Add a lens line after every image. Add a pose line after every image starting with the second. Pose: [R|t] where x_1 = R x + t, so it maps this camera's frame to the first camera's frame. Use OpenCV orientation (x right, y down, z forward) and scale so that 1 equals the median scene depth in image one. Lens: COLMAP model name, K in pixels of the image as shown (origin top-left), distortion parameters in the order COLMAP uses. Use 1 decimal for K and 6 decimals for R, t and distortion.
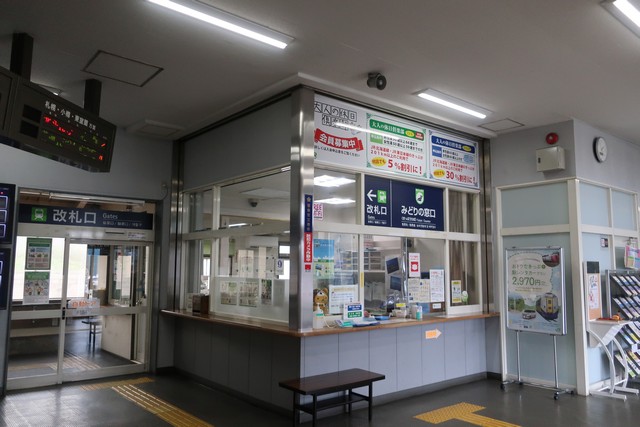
lens RADIAL K [[503.5, 0, 320.0], [0, 503.5, 216.1], [0, 0, 1]] dist [0.000062, -0.000619]
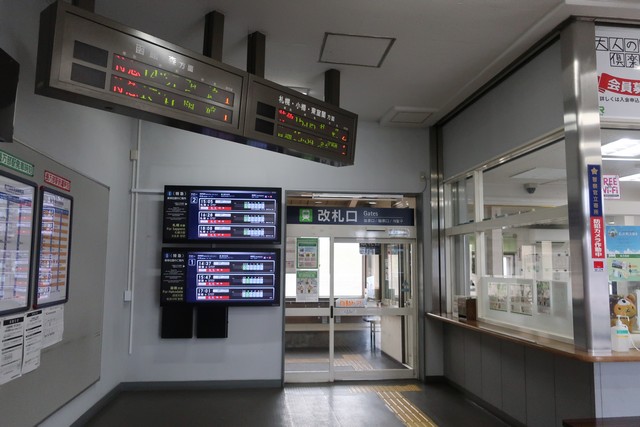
lens RADIAL K [[503.5, 0, 321.6], [0, 503.5, 214.9], [0, 0, 1]] dist [0.000062, -0.000619]
pose [[0.844697, -0.056516, -0.532253, 0.026383], [0.055477, 0.998298, -0.017959, 0.019399], [0.532363, -0.014357, 0.846395, 0.167143]]
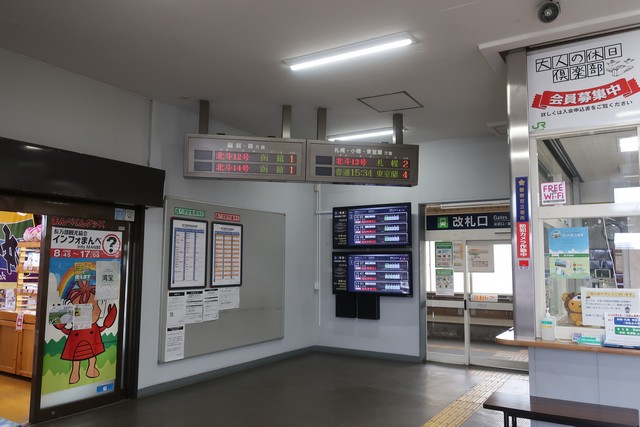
lens RADIAL K [[503.5, 0, 320.5], [0, 503.5, 215.0], [0, 0, 1]] dist [0.000062, -0.000619]
pose [[0.322641, -0.097307, -0.941506, 0.607814], [0.093401, 0.993120, -0.070634, 0.045006], [0.941902, -0.065148, 0.329509, 0.378493]]
